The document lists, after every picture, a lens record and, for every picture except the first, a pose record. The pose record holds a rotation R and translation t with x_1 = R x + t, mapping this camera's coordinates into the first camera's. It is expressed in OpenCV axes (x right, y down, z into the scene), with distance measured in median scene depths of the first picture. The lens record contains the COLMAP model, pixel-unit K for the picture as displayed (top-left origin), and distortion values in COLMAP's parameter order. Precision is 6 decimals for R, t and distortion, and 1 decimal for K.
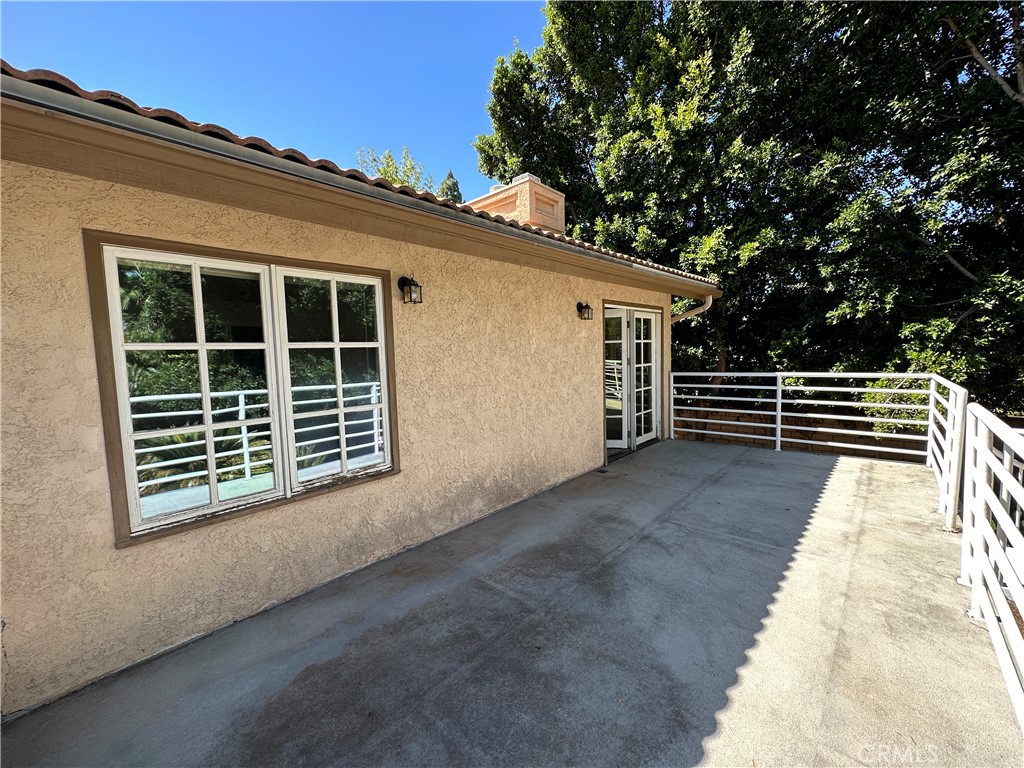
lens RADIAL K [[407.4, 0, 512.5], [0, 407.4, 380.8], [0, 0, 1]] dist [-0.006635, 0.001296]
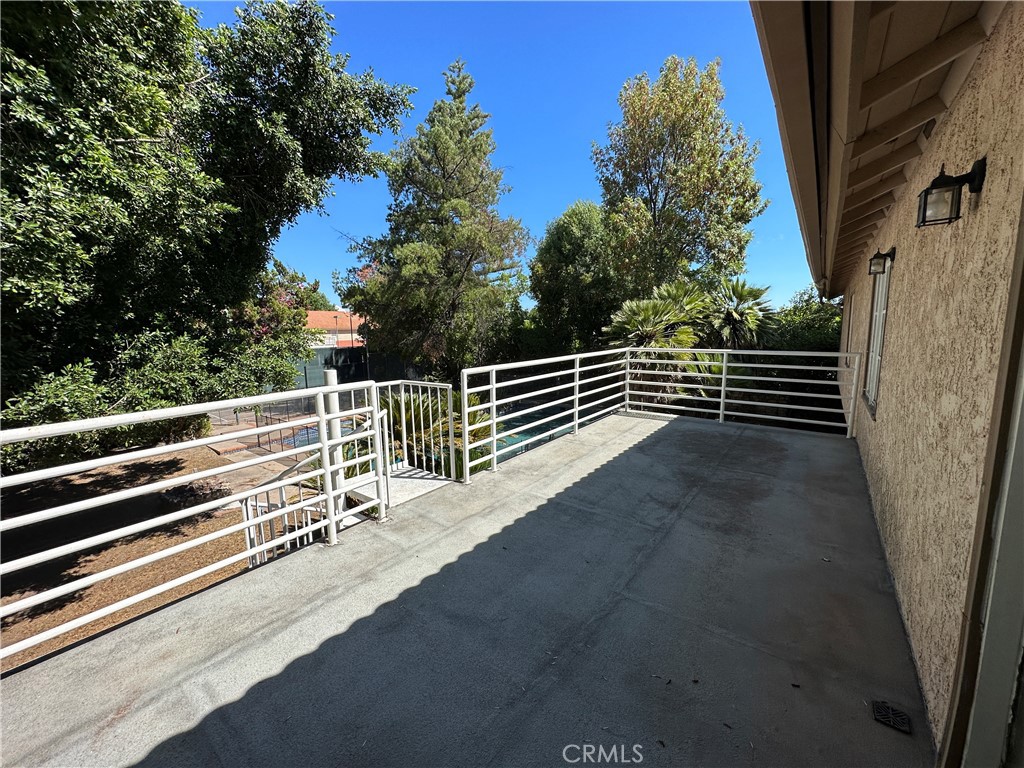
lens RADIAL K [[407.4, 0, 516.6], [0, 407.4, 386.4], [0, 0, 1]] dist [-0.006635, 0.001296]
pose [[-0.993210, 0.061836, -0.098539, 0.748658], [0.039646, 0.976244, 0.213014, -0.141758], [0.109370, 0.207661, -0.972067, 1.758162]]
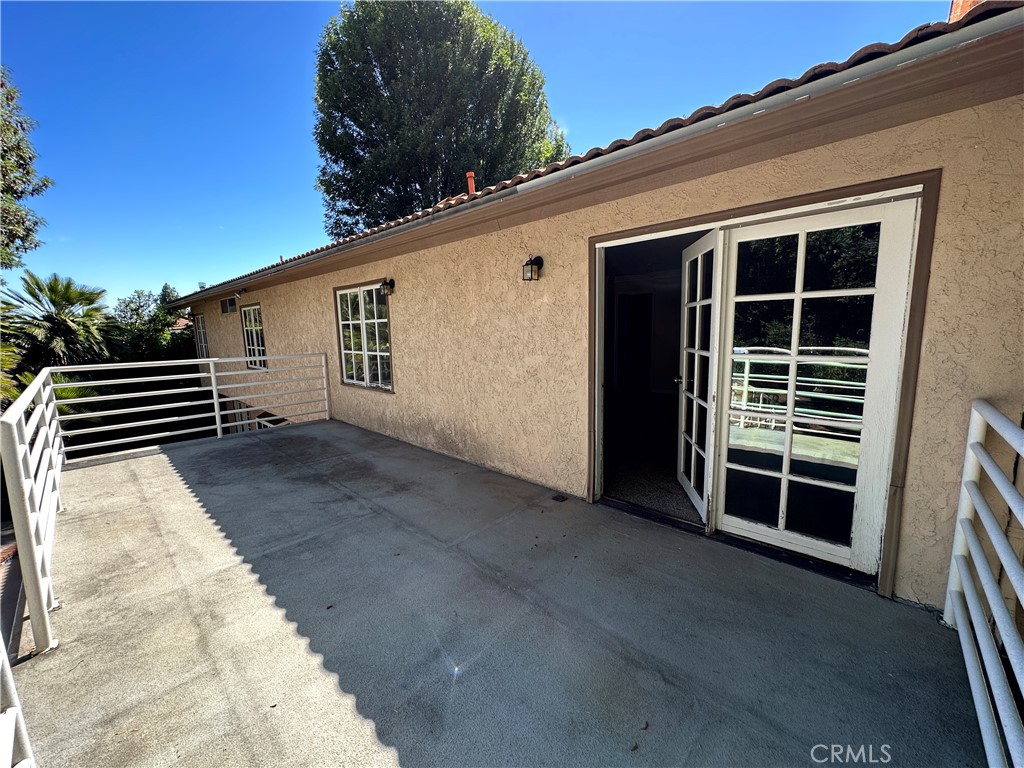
lens RADIAL K [[407.4, 0, 507.7], [0, 407.4, 381.2], [0, 0, 1]] dist [-0.006635, 0.001296]
pose [[-0.003804, 0.160354, -0.987052, 1.265163], [-0.050640, 0.985762, 0.160340, -0.117331], [0.998710, 0.050594, 0.004370, 1.301025]]
